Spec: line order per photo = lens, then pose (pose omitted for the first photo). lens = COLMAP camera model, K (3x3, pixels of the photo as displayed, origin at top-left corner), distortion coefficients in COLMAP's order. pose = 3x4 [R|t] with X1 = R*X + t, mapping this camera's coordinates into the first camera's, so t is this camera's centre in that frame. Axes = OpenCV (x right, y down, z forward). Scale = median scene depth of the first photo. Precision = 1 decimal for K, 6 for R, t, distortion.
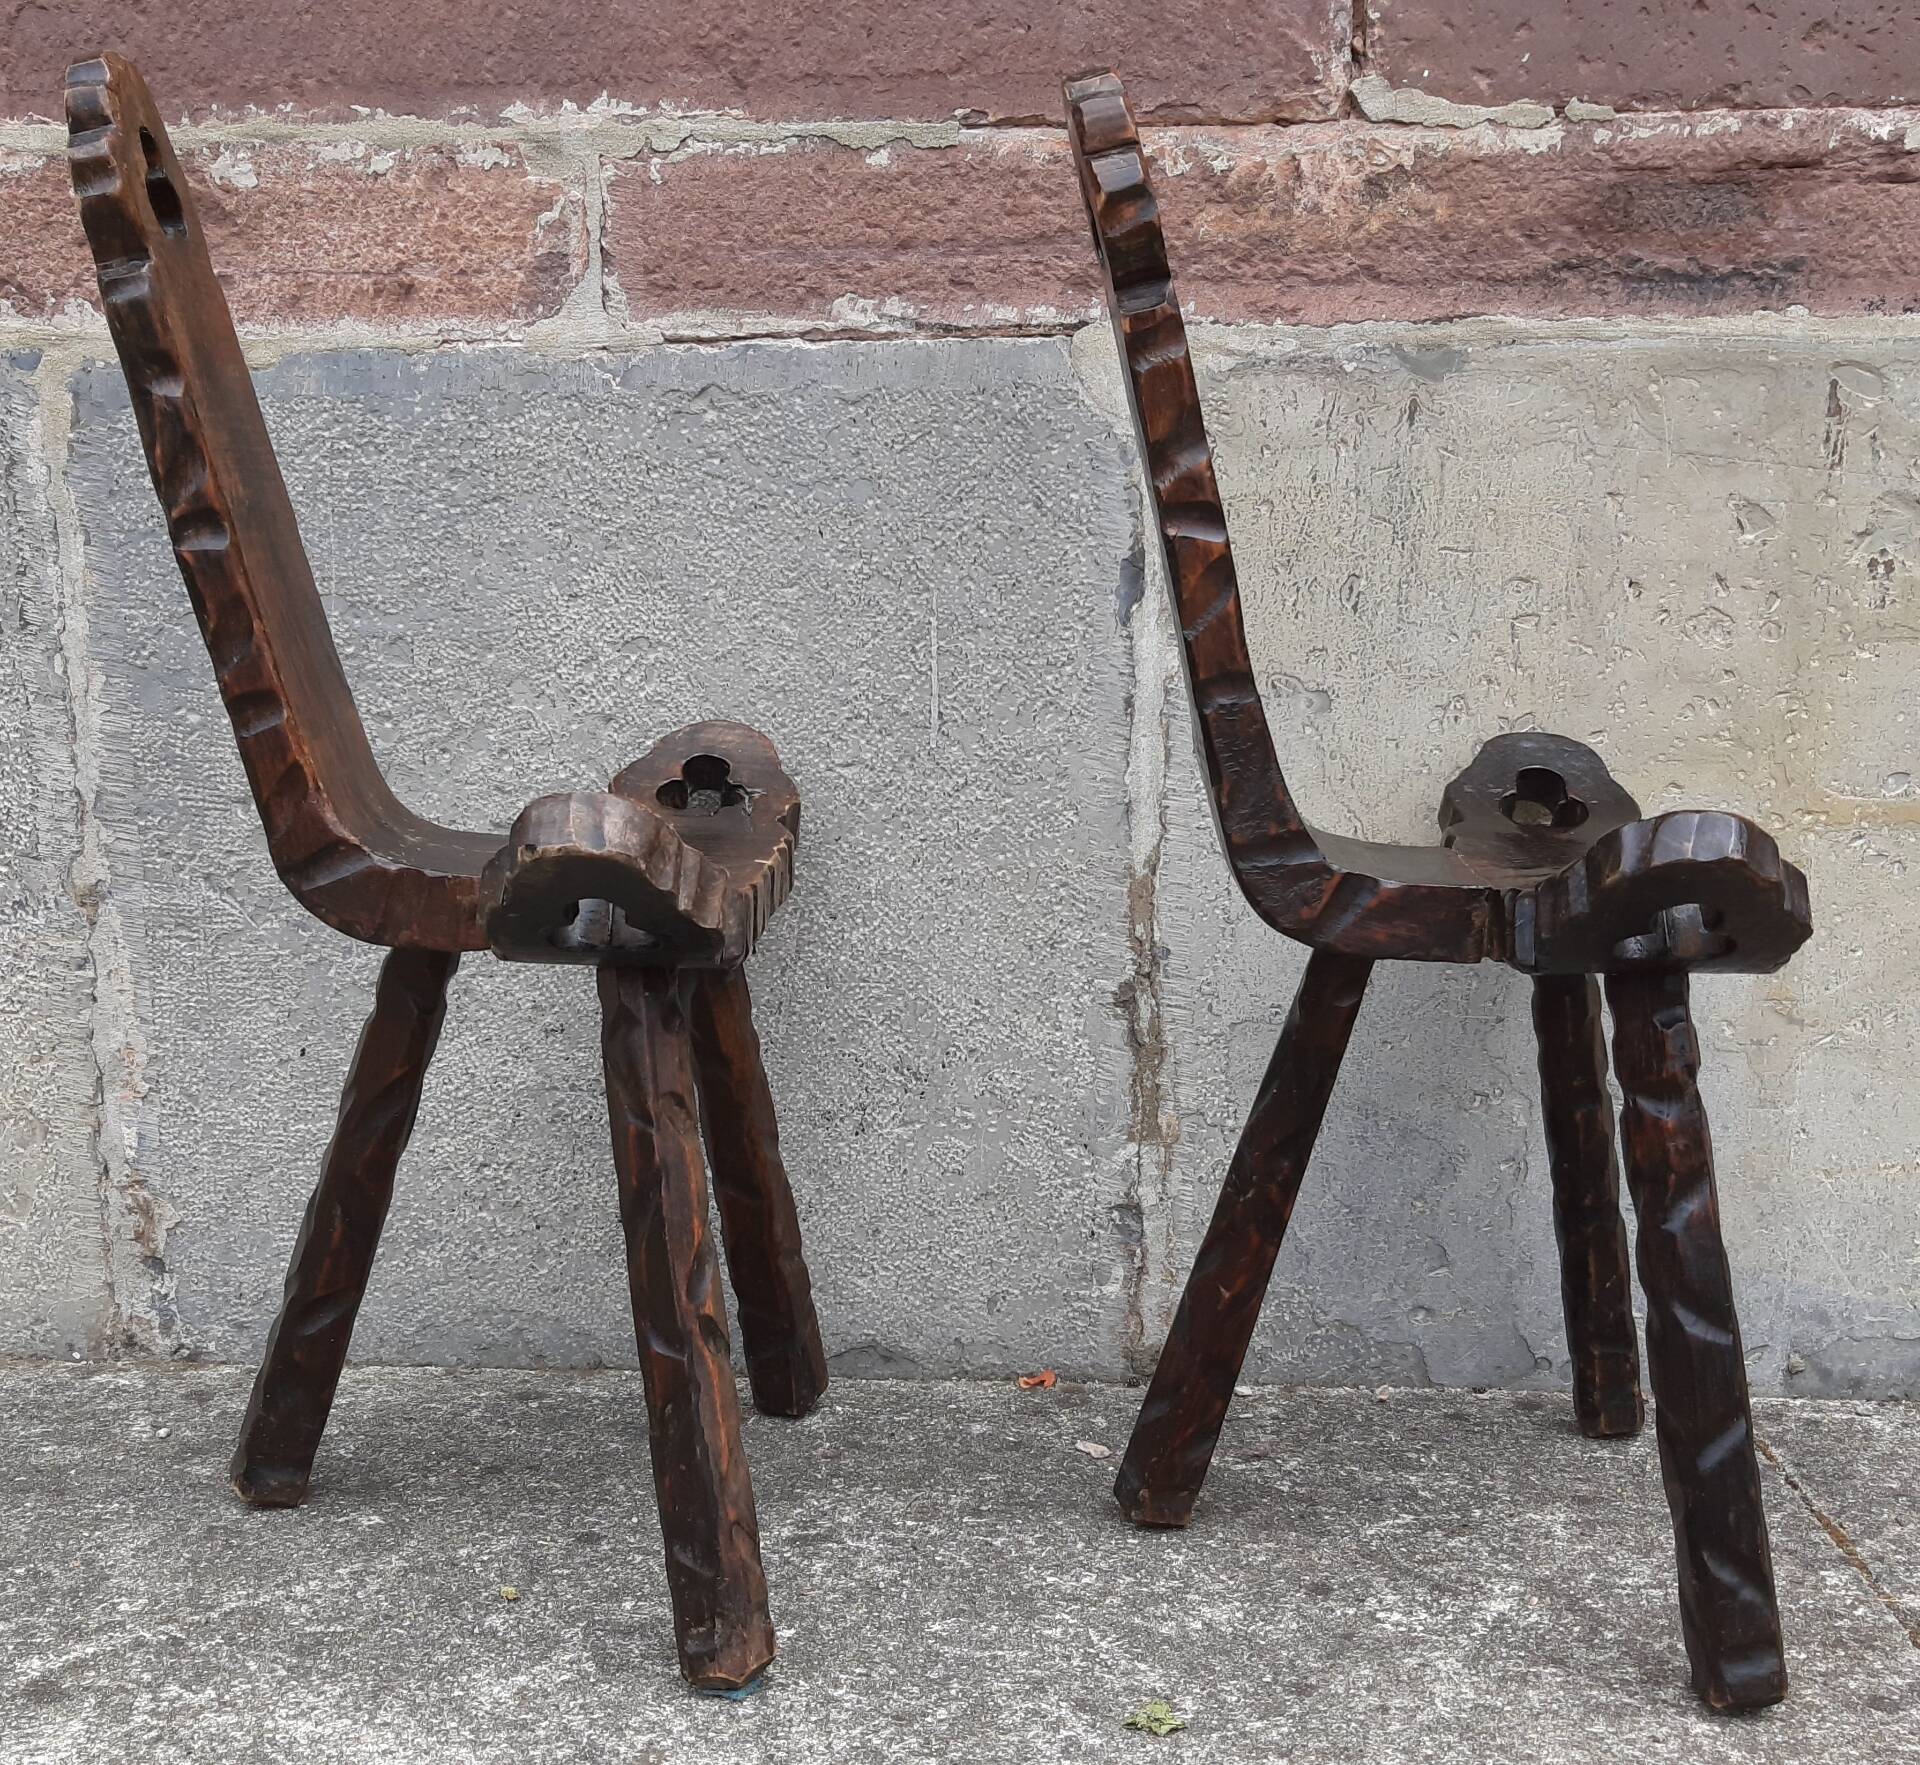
lens RADIAL K [[2343.6, 0, 935.7], [0, 2343.6, 928.5], [0, 0, 1]] dist [0.128993, -0.323342]
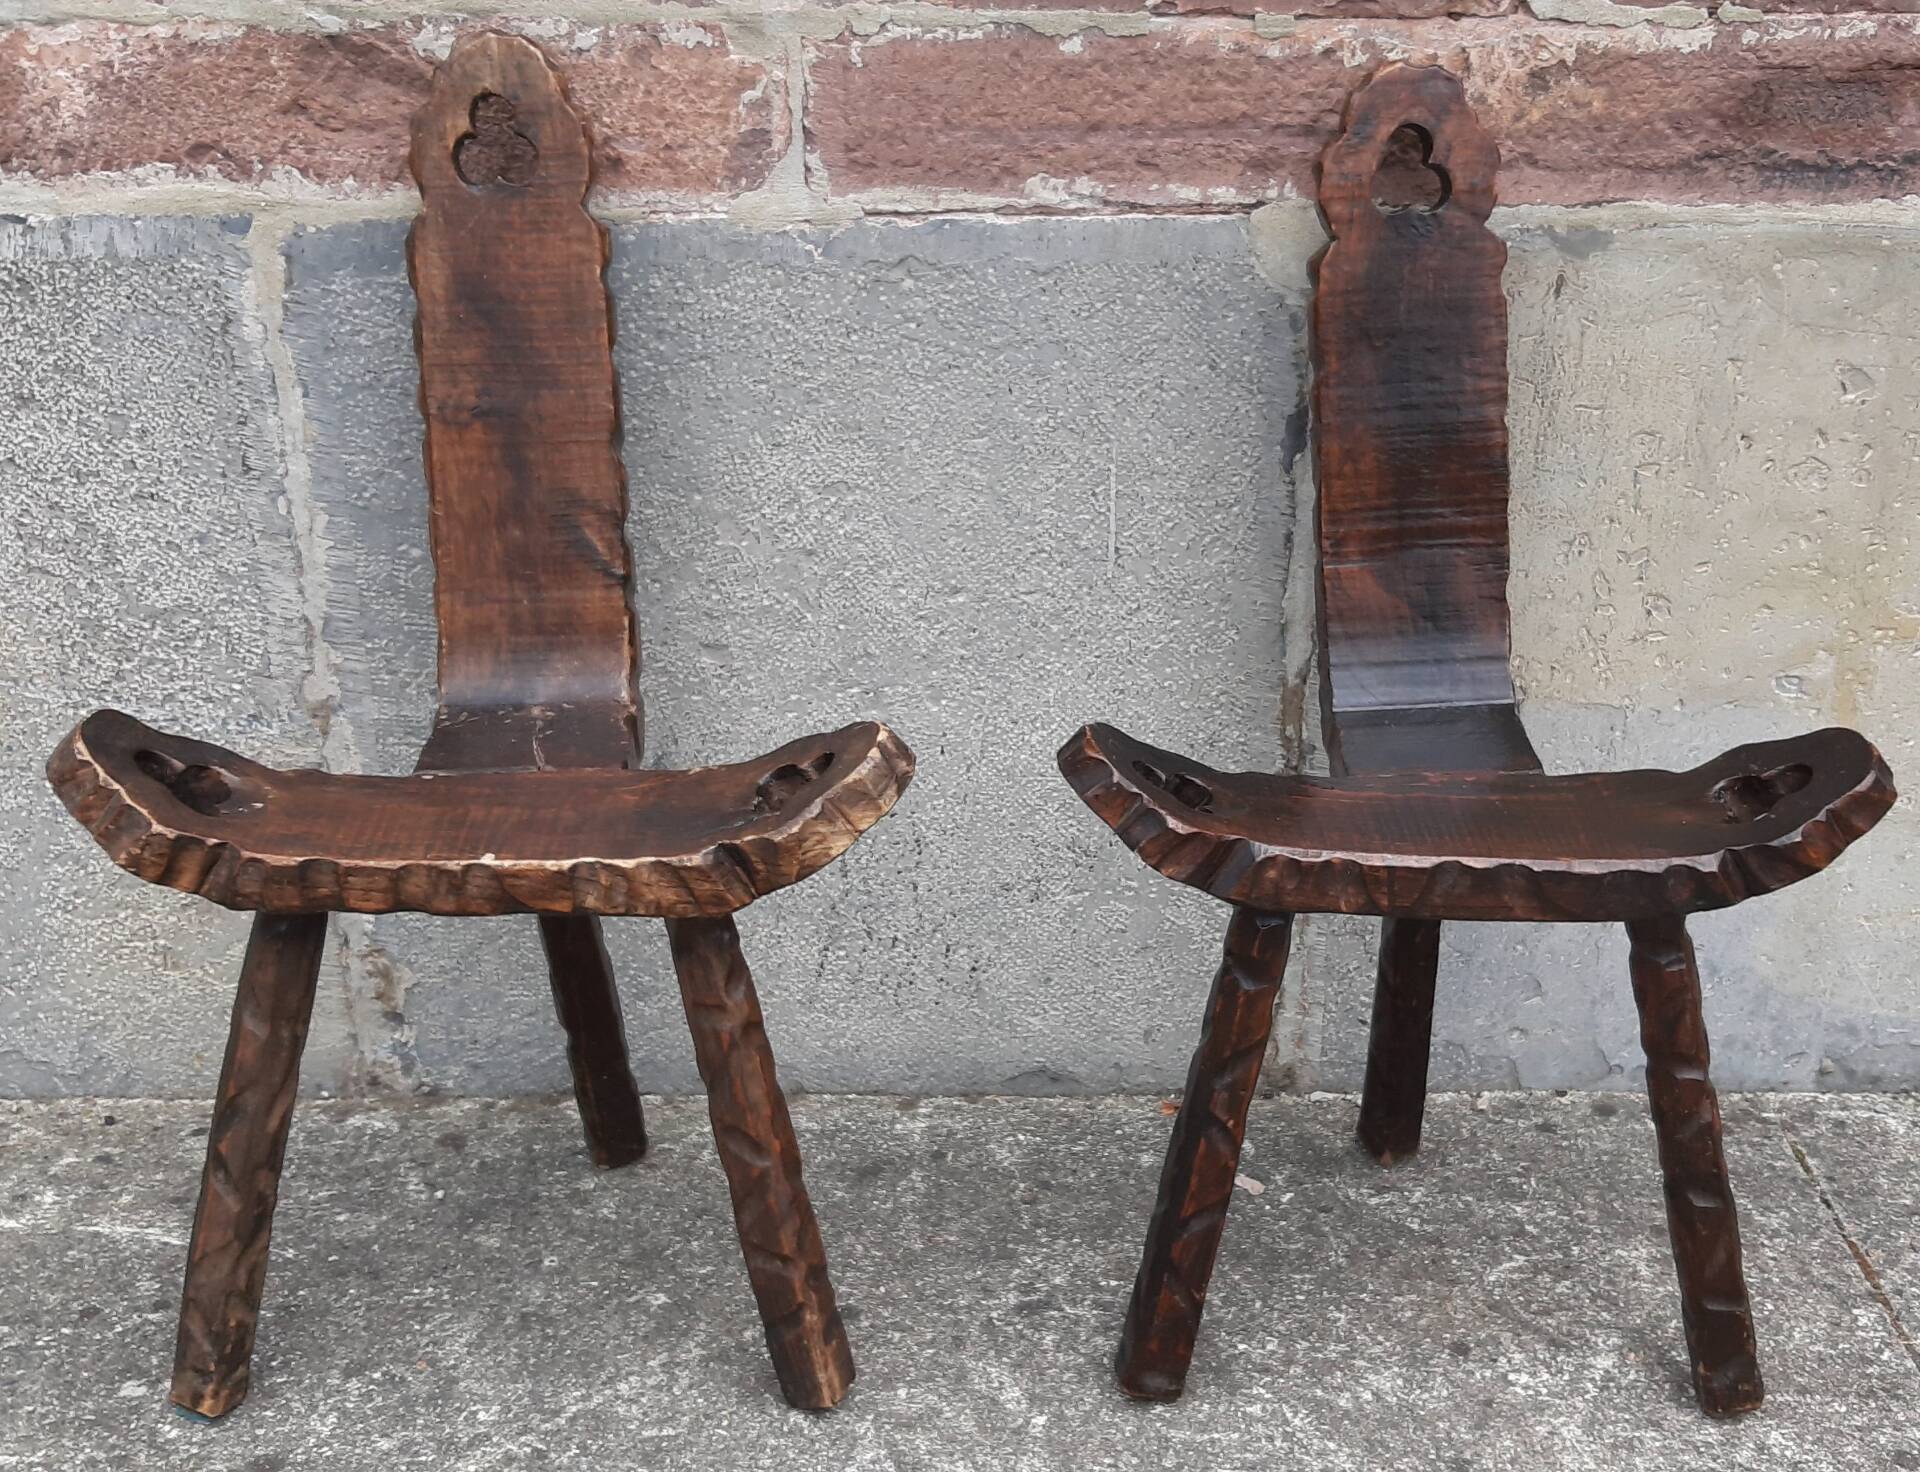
lens RADIAL K [[2455.6, 0, 1068.3], [0, 2455.6, 742.6], [0, 0, 1]] dist [0.159344, -0.458487]
pose [[0.995904, -0.019440, 0.088301, -0.126425], [-0.002388, 0.970619, 0.240611, -0.286133], [-0.090384, -0.239836, 0.966597, -0.128391]]
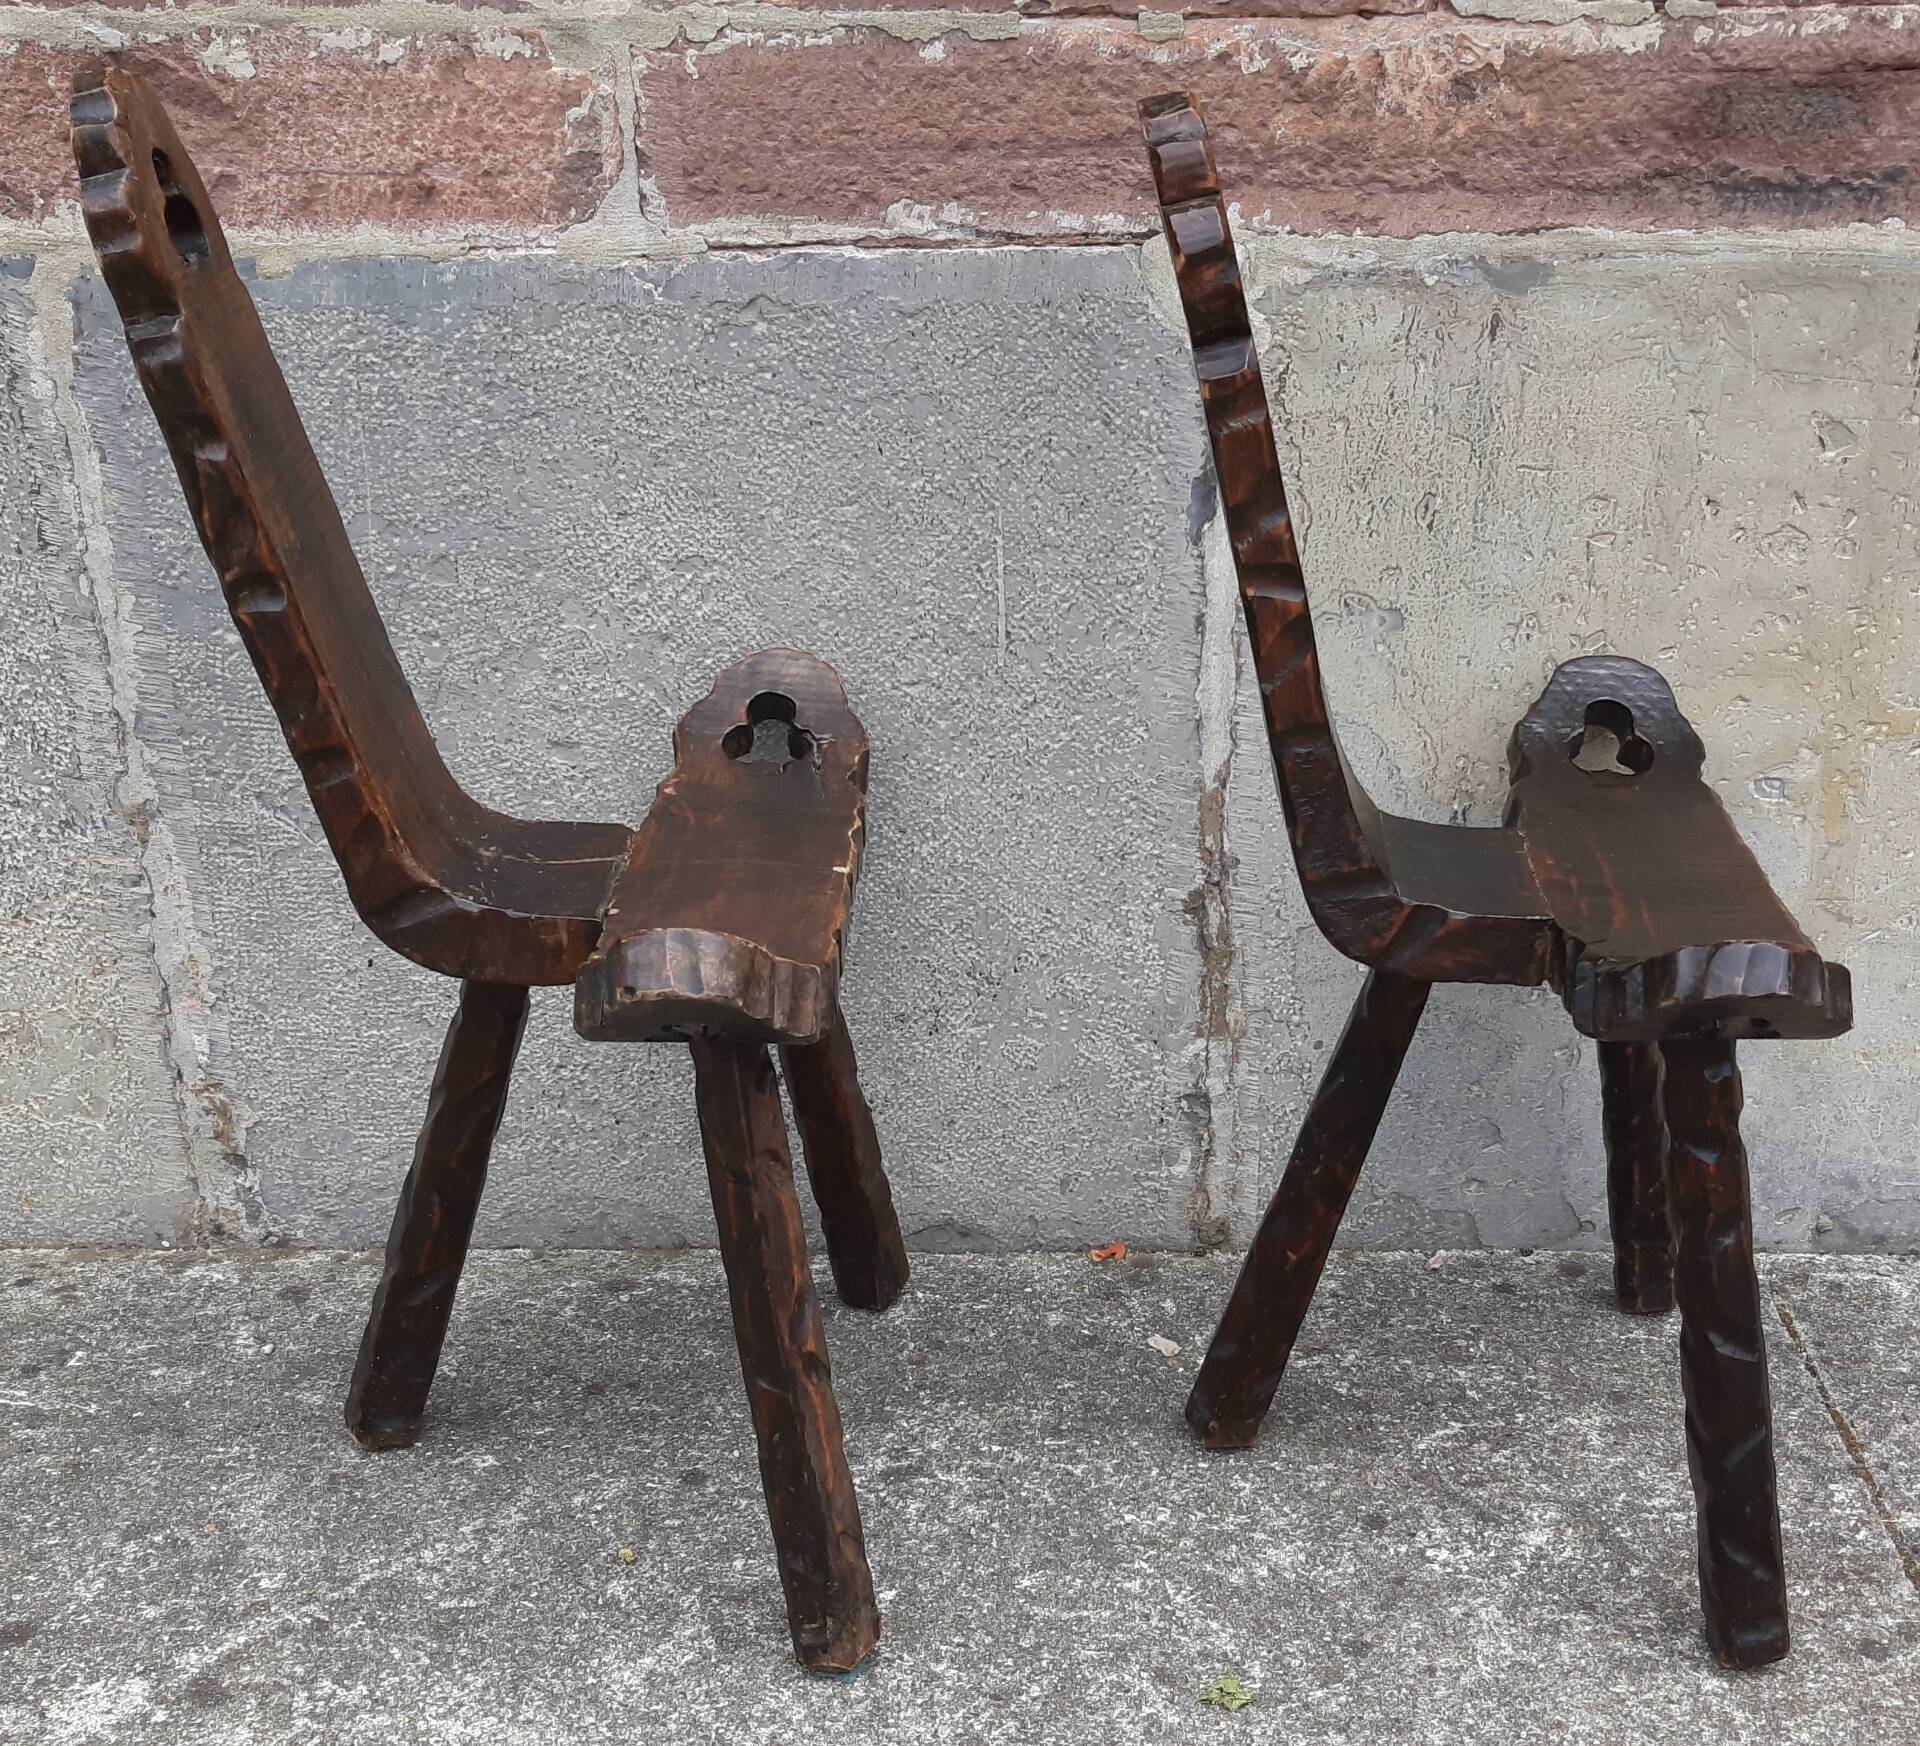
lens RADIAL K [[2487.5, 0, 1088.1], [0, 2487.5, 973.2], [0, 0, 1]] dist [0.122055, -0.299163]
pose [[0.998775, -0.018556, 0.045877, -0.015170], [0.007142, 0.971379, 0.237426, -0.205194], [-0.048969, -0.236807, 0.970322, -0.044773]]
